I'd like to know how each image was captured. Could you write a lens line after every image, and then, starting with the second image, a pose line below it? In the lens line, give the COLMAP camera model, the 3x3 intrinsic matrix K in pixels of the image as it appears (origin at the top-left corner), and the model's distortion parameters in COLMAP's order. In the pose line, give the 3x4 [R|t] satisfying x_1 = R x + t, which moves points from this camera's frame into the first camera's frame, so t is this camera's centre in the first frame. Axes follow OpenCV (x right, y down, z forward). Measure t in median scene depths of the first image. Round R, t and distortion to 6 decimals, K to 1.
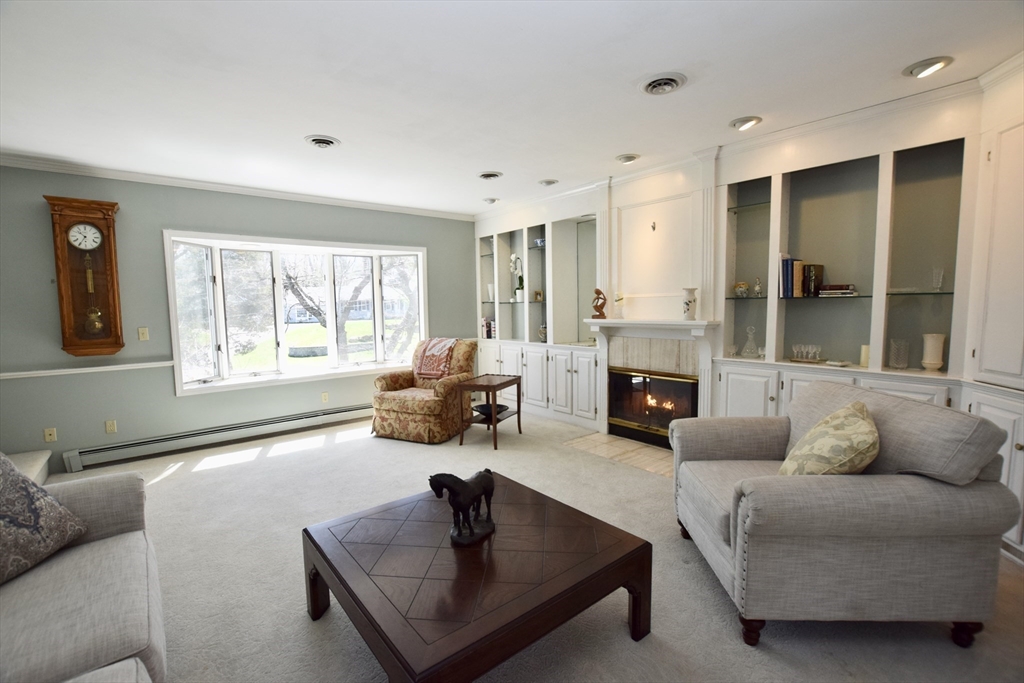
lens RADIAL K [[455.3, 0, 508.1], [0, 455.3, 341.7], [0, 0, 1]] dist [-0.001435, -0.000073]
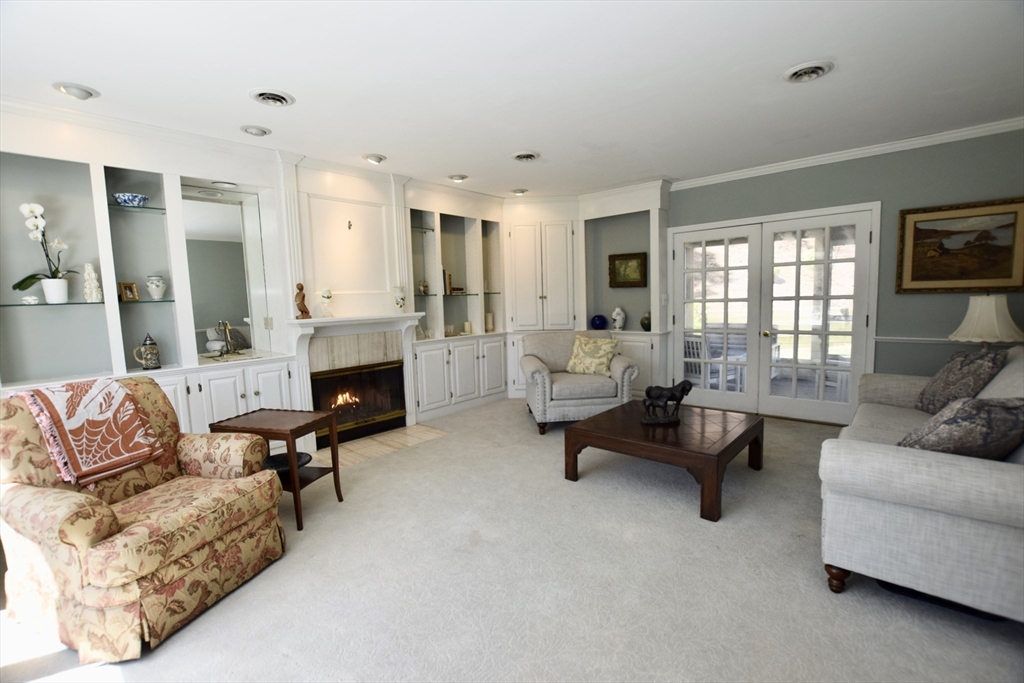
lens RADIAL K [[455.3, 0, 508.8], [0, 455.3, 343.6], [0, 0, 1]] dist [-0.001435, -0.000073]
pose [[-0.145414, -0.079488, 0.986173, -0.780418], [0.116102, 0.988509, 0.096796, -0.048297], [-0.982535, 0.128572, -0.134514, 0.838970]]
